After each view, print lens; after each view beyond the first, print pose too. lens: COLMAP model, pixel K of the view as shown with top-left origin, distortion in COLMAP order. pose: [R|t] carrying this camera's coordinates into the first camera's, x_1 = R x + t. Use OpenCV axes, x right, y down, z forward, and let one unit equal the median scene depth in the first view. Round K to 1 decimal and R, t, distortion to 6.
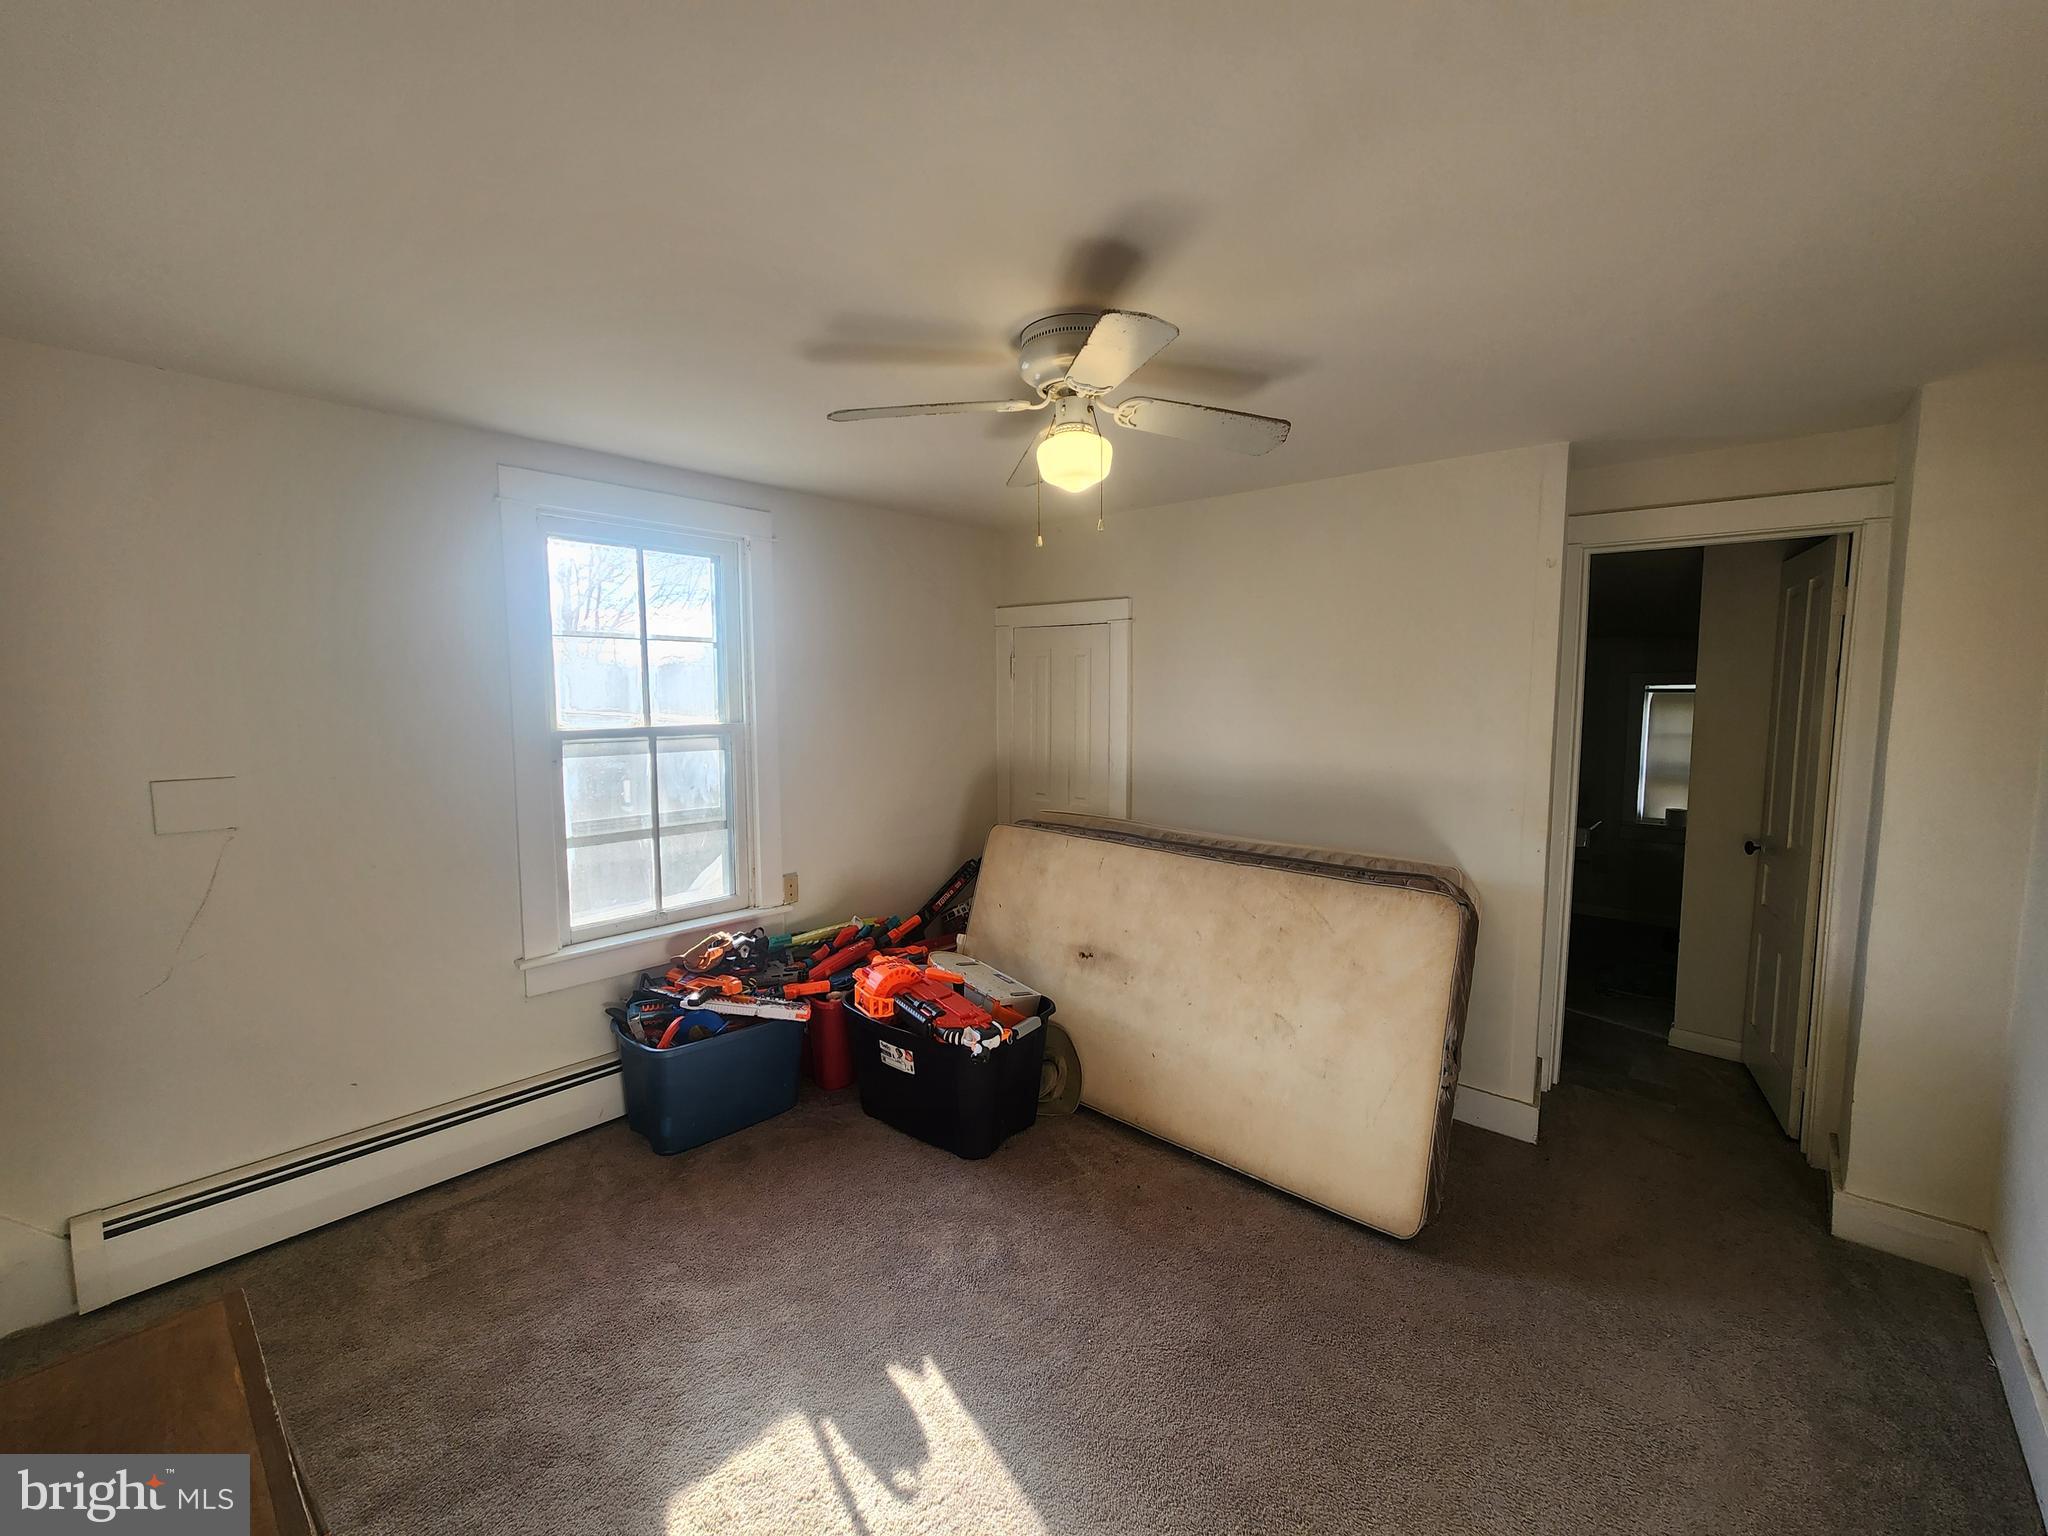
lens RADIAL K [[830.5, 0, 1024.0], [0, 830.5, 768.0], [0, 0, 1]] dist [0.000388, -0.000013]
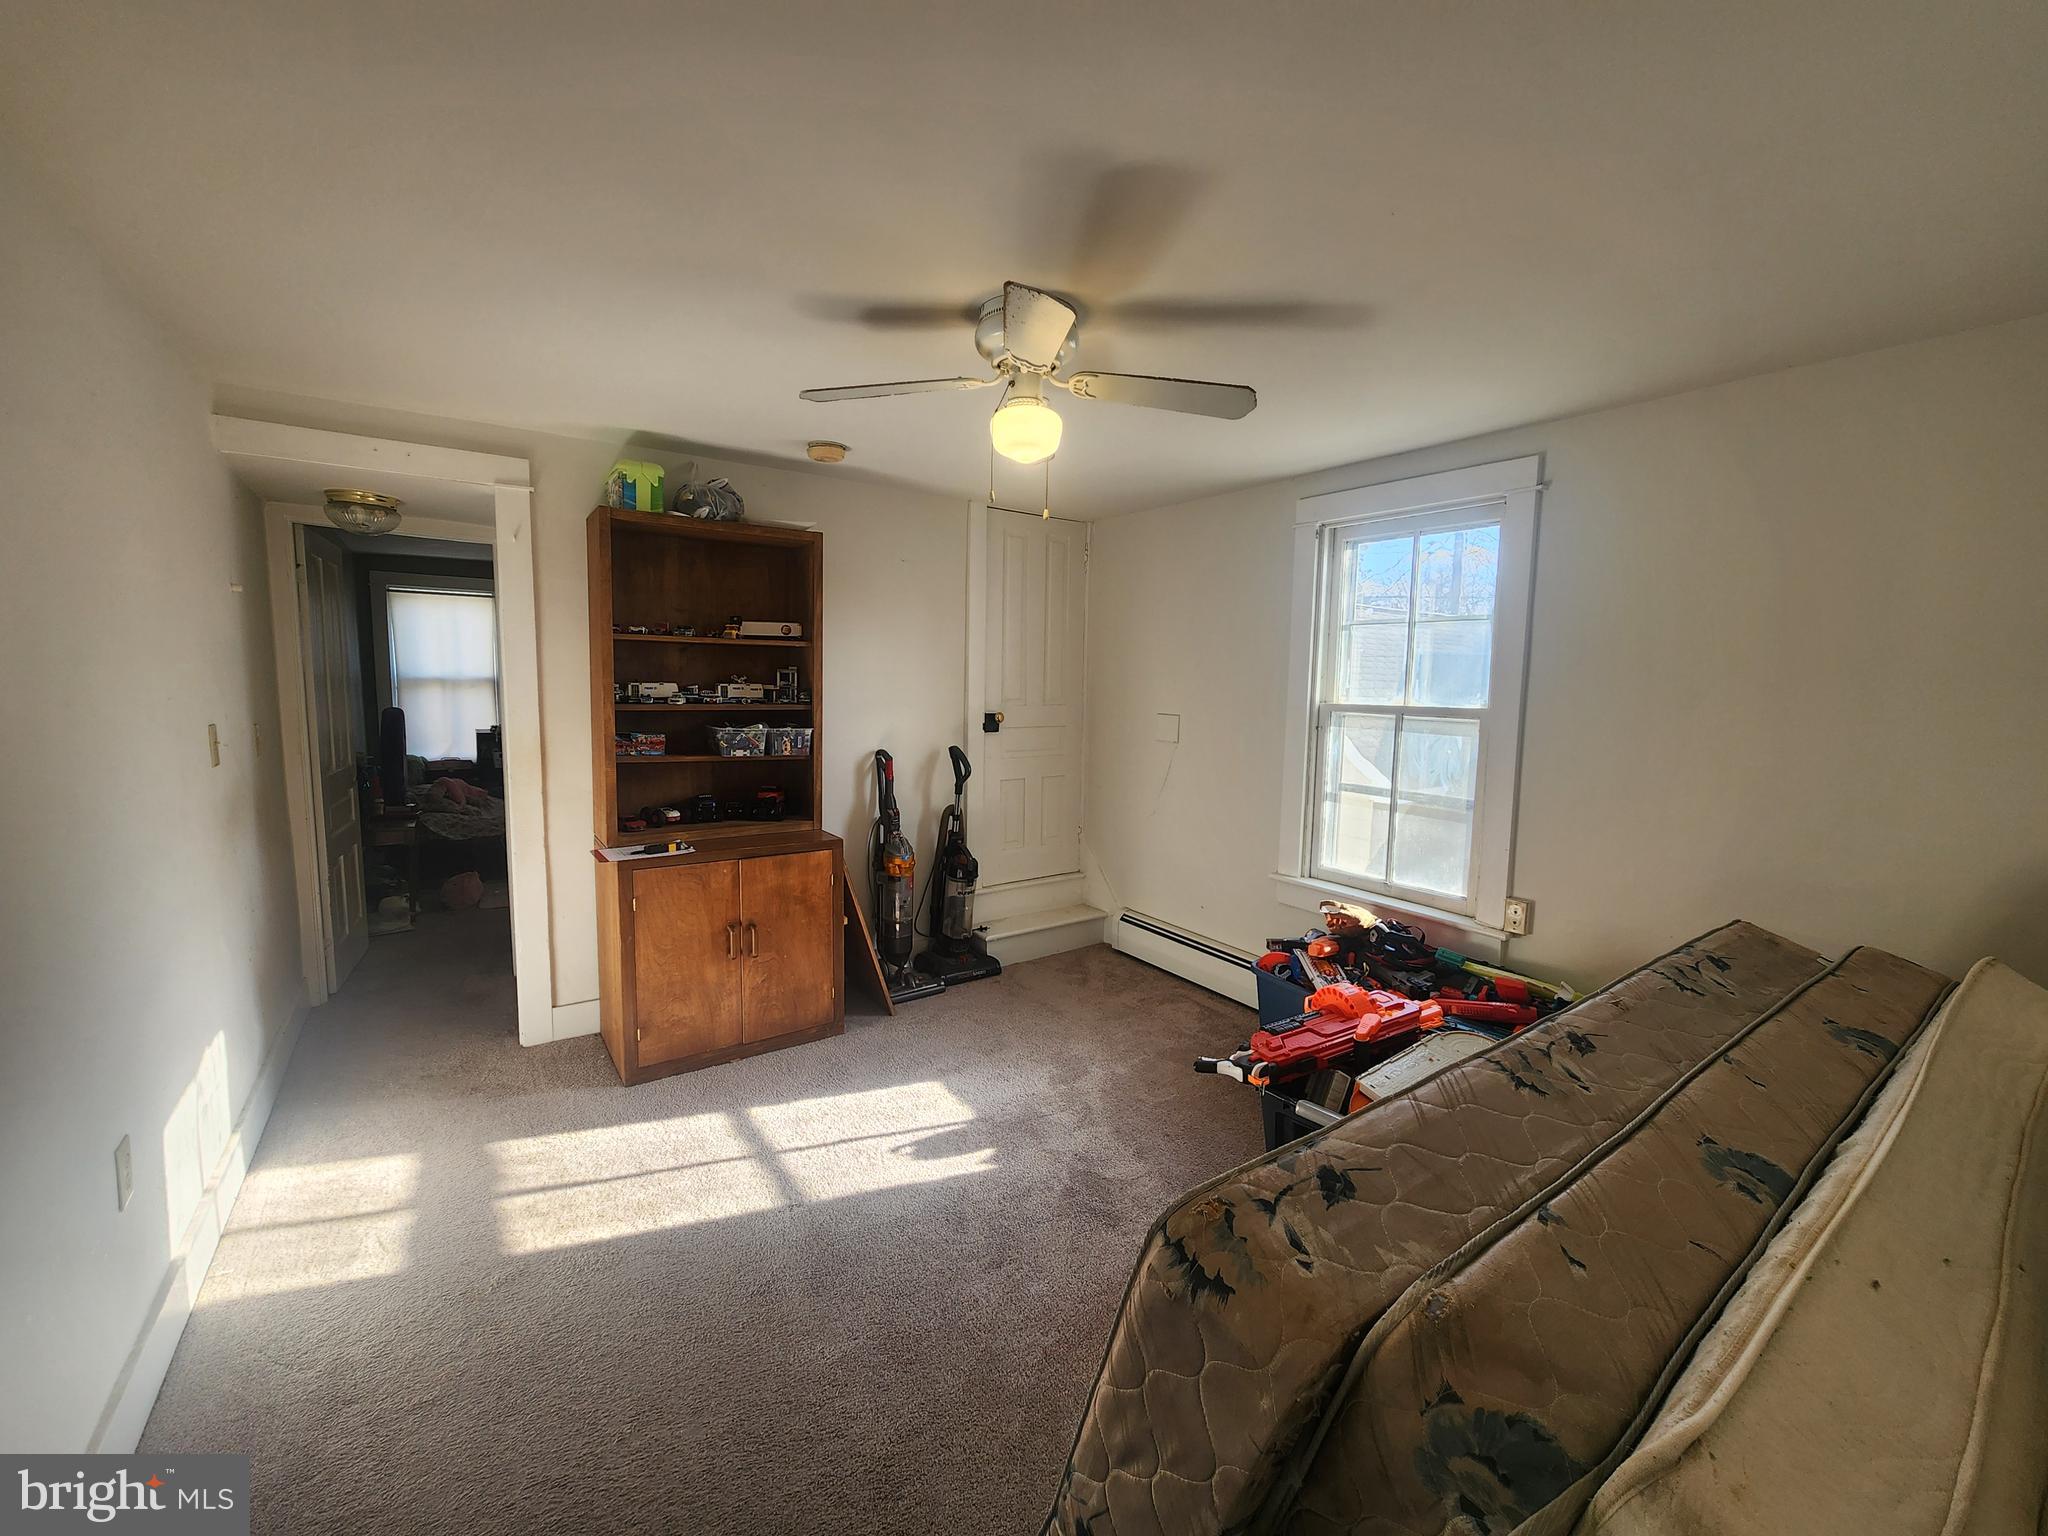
lens RADIAL K [[820.4, 0, 1024.0], [0, 820.4, 768.0], [0, 0, 1]] dist [0.000262, 0.000000]
pose [[-0.220366, 0.102866, -0.969978, 0.684164], [-0.116885, 0.984474, 0.130957, -0.054224], [0.968389, 0.142234, -0.204921, 0.780430]]
